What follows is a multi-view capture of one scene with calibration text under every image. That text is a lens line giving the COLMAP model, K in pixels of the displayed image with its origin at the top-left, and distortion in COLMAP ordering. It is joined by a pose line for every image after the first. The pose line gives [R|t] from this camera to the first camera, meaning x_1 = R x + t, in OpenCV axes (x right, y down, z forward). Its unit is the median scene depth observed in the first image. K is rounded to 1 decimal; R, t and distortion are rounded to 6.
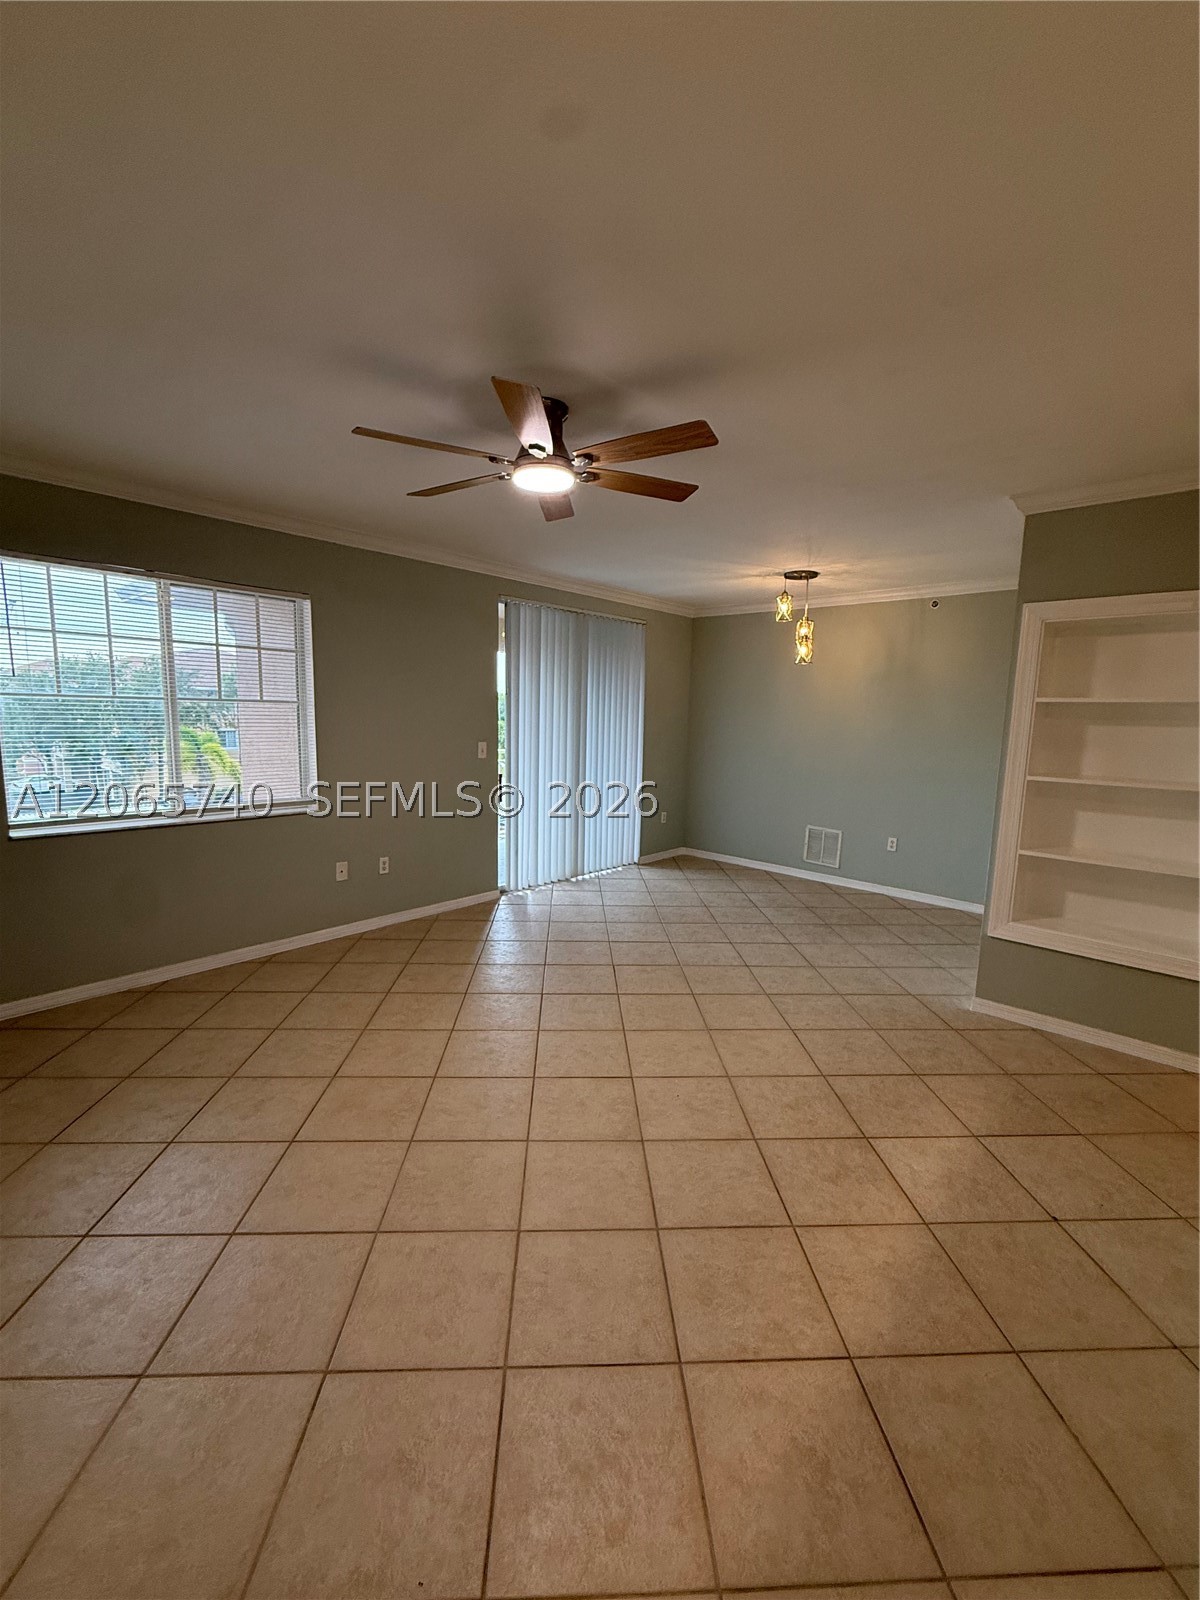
lens RADIAL K [[665.4, 0, 605.9], [0, 665.4, 804.0], [0, 0, 1]] dist [-0.000246, 0.000281]
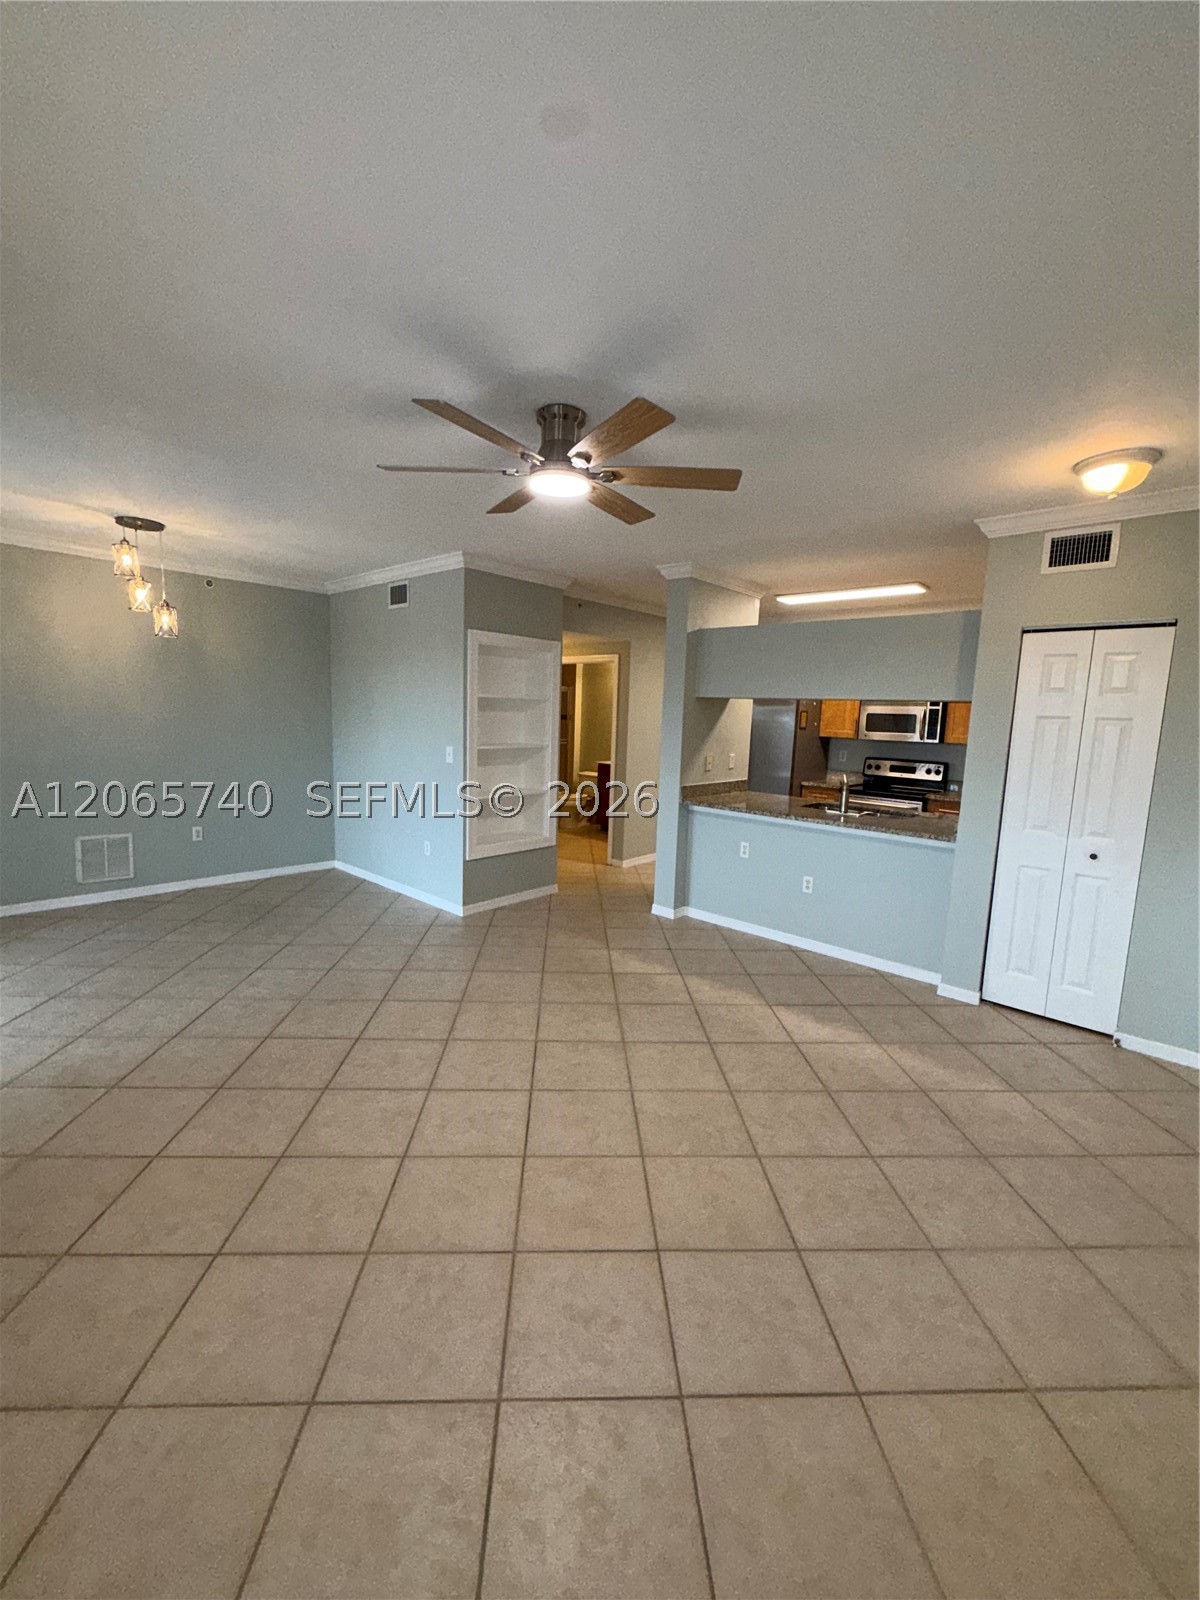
lens RADIAL K [[665.4, 0, 603.7], [0, 665.4, 800.5], [0, 0, 1]] dist [-0.000246, 0.000281]
pose [[0.003608, -0.157687, 0.987483, -0.913138], [0.104591, 0.982132, 0.156451, -0.135270], [-0.994509, 0.102718, 0.020036, 0.754666]]
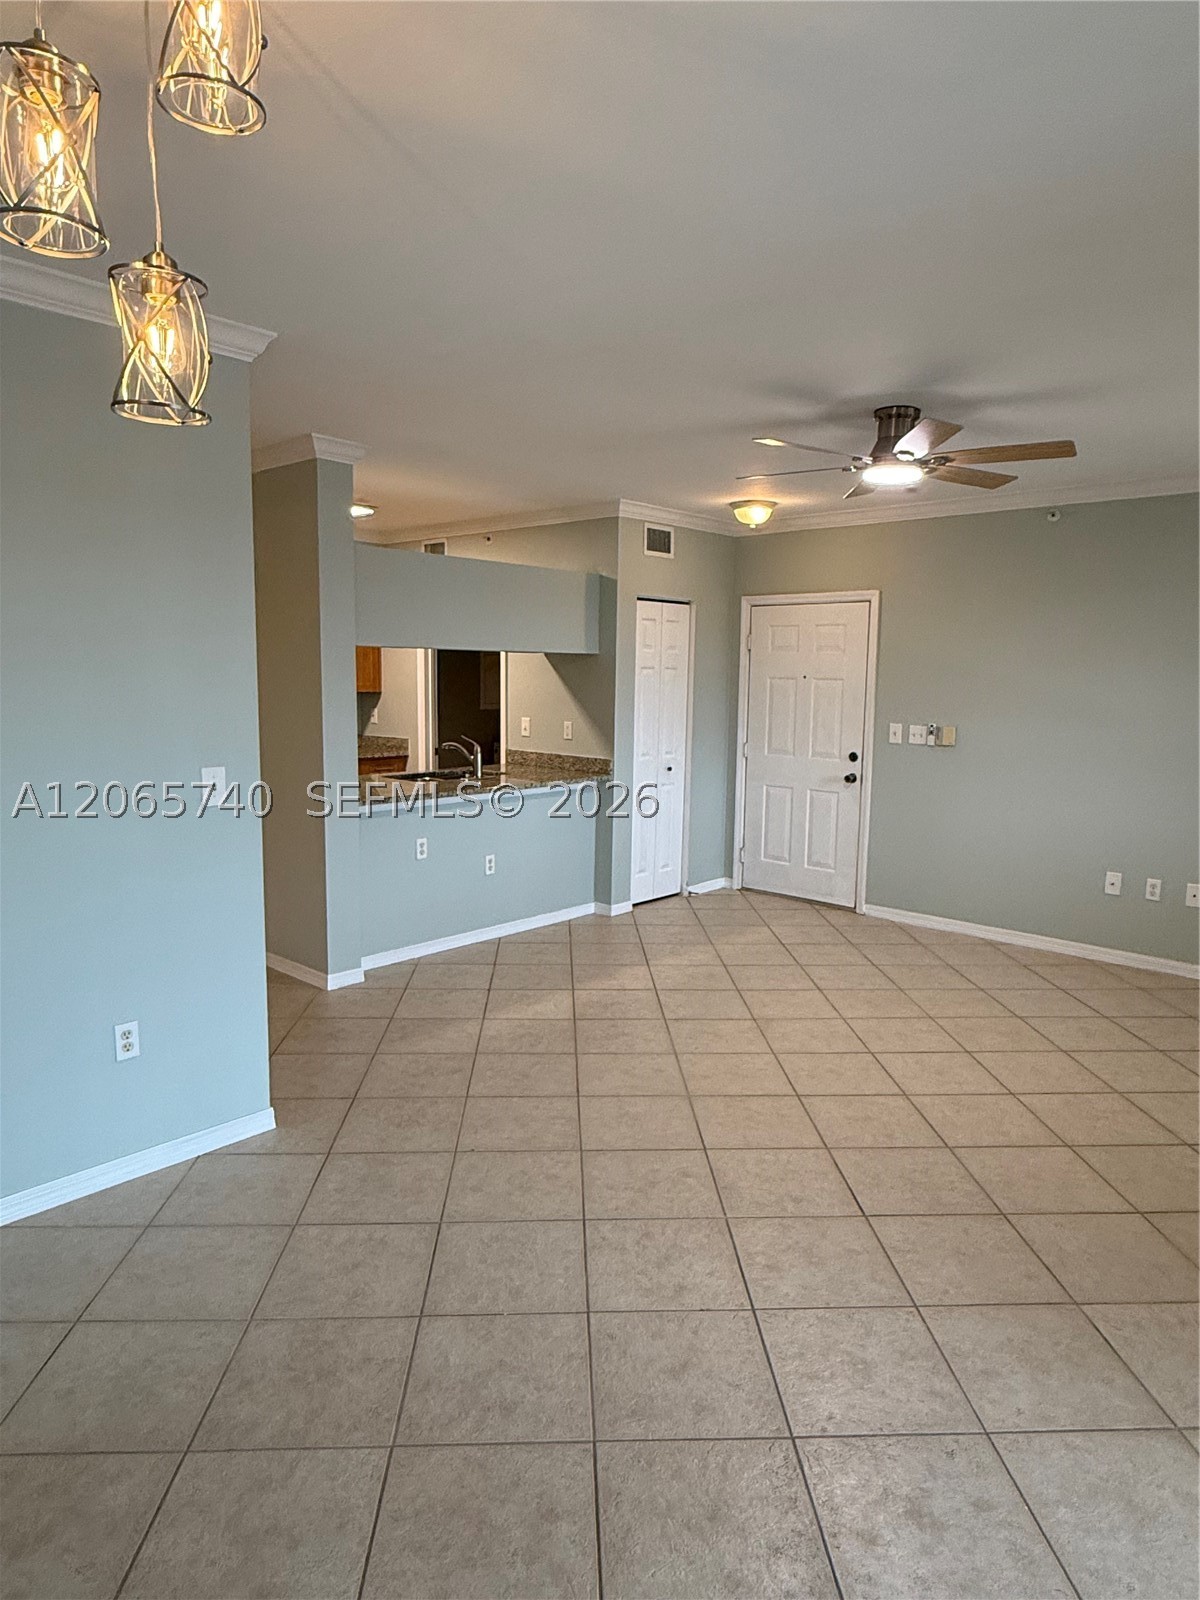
lens RADIAL K [[985.2, 0, 598.7], [0, 985.2, 796.2], [0, 0, 1]] dist [-0.002060, 0.000048]
pose [[-0.999150, -0.040452, 0.007902, 0.277476], [-0.036949, 0.964038, 0.263185, -0.304869], [-0.018265, 0.262669, -0.964713, 2.119935]]
